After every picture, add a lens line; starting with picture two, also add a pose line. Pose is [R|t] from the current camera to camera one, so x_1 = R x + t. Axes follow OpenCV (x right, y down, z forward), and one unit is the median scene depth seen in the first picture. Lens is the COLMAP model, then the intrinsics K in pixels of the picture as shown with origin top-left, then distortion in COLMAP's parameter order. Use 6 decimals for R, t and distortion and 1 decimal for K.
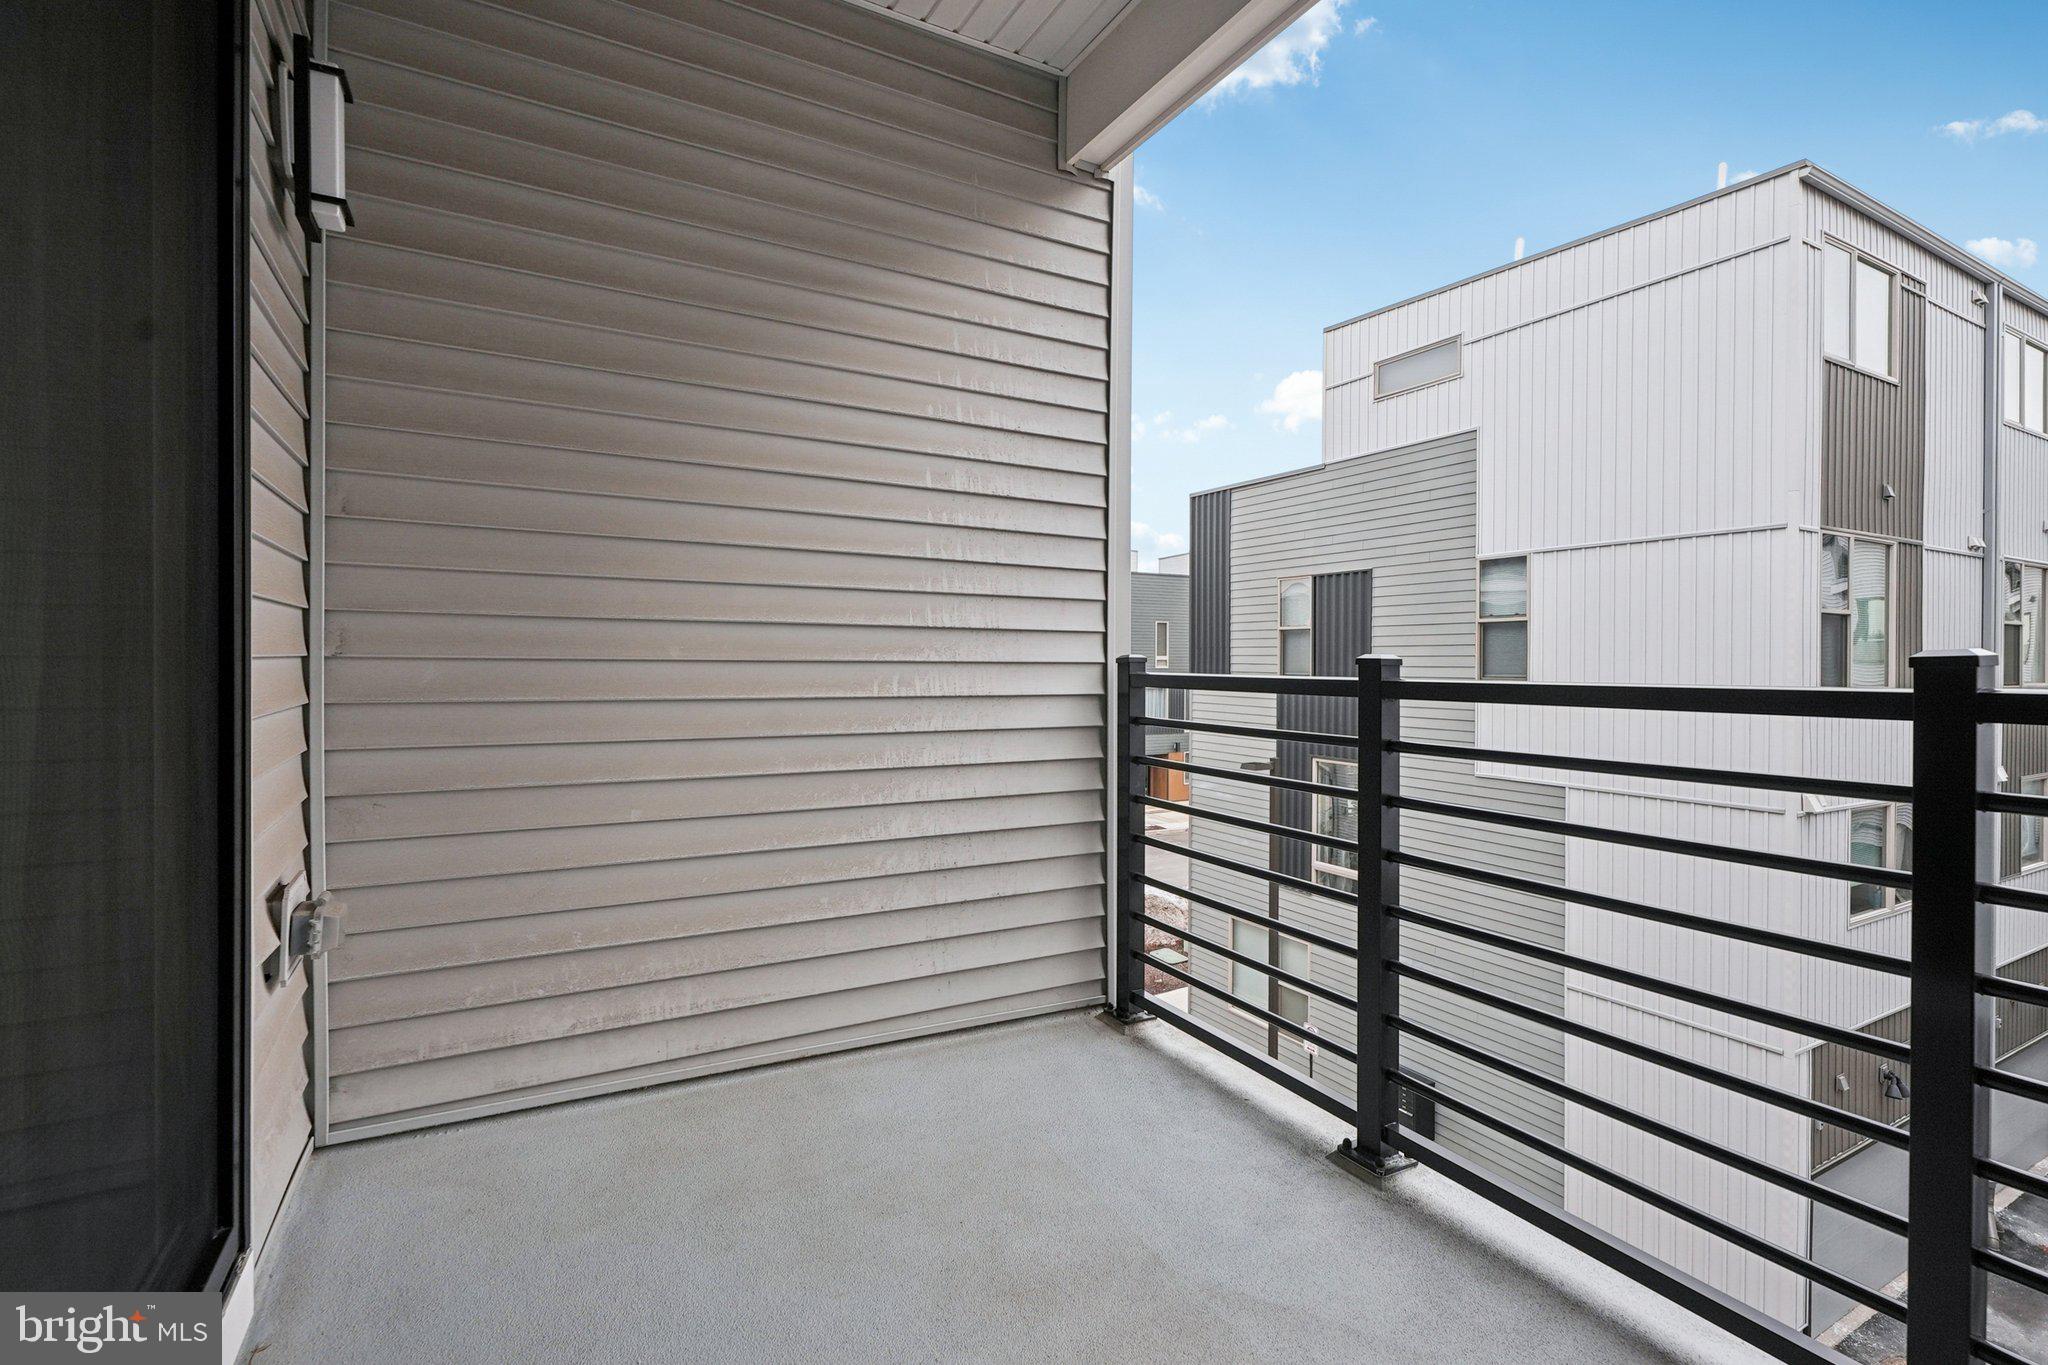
lens RADIAL K [[935.6, 0, 1013.3], [0, 935.6, 672.0], [0, 0, 1]] dist [0.002113, 0.000365]
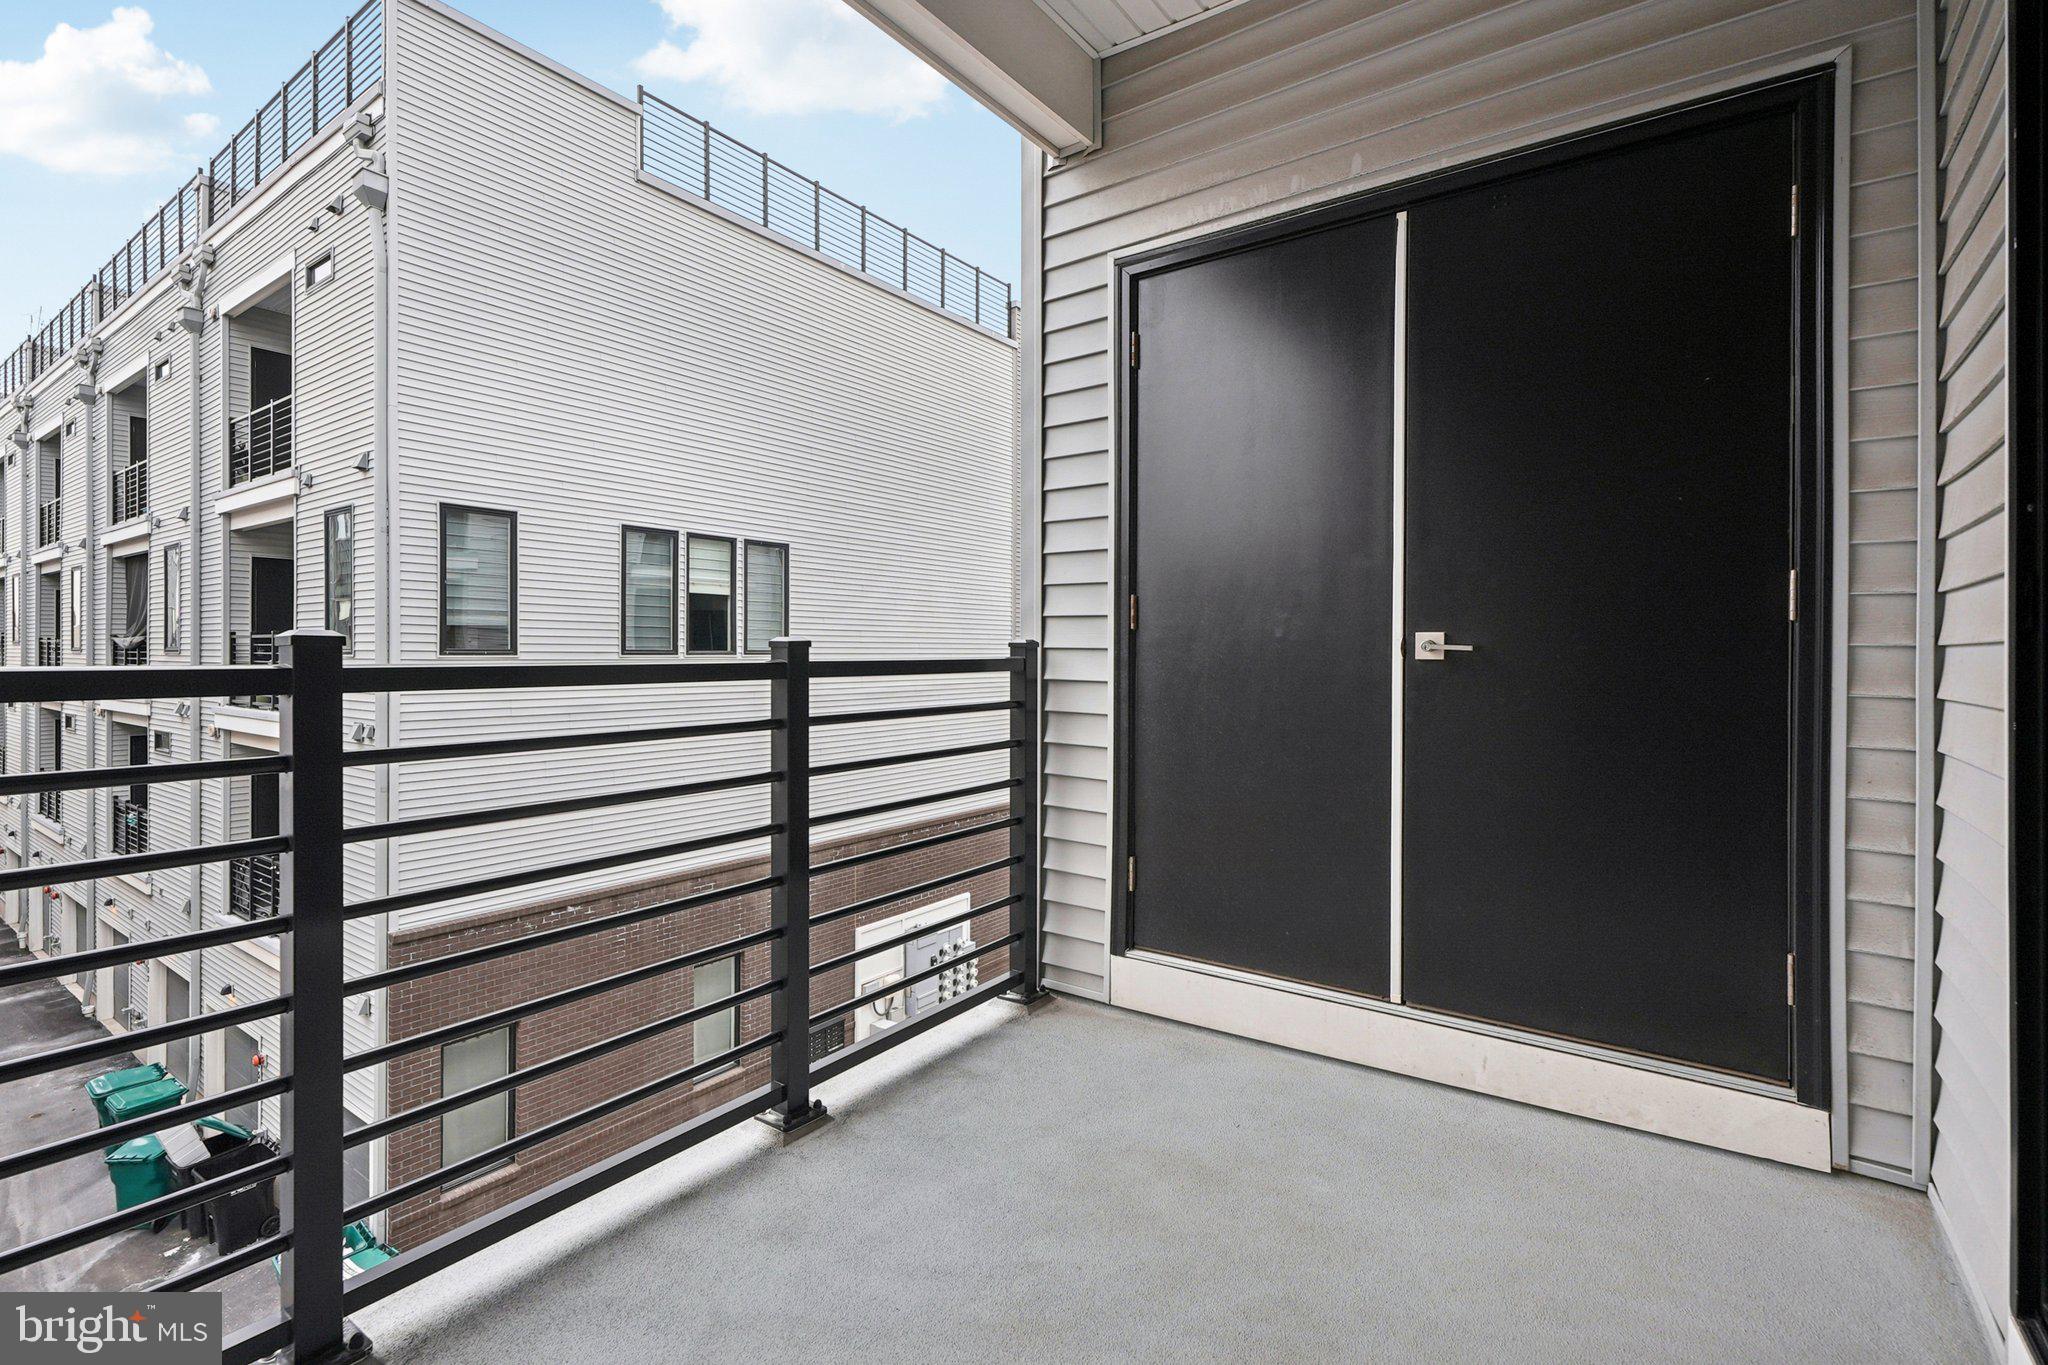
lens RADIAL K [[979.1, 0, 1029.1], [0, 979.1, 647.8], [0, 0, 1]] dist [0.000604, 0.000037]
pose [[-0.450127, -0.008549, 0.892923, -0.715496], [0.002404, 0.999939, 0.010786, -0.017632], [-0.892961, 0.007002, -0.450079, 1.262017]]
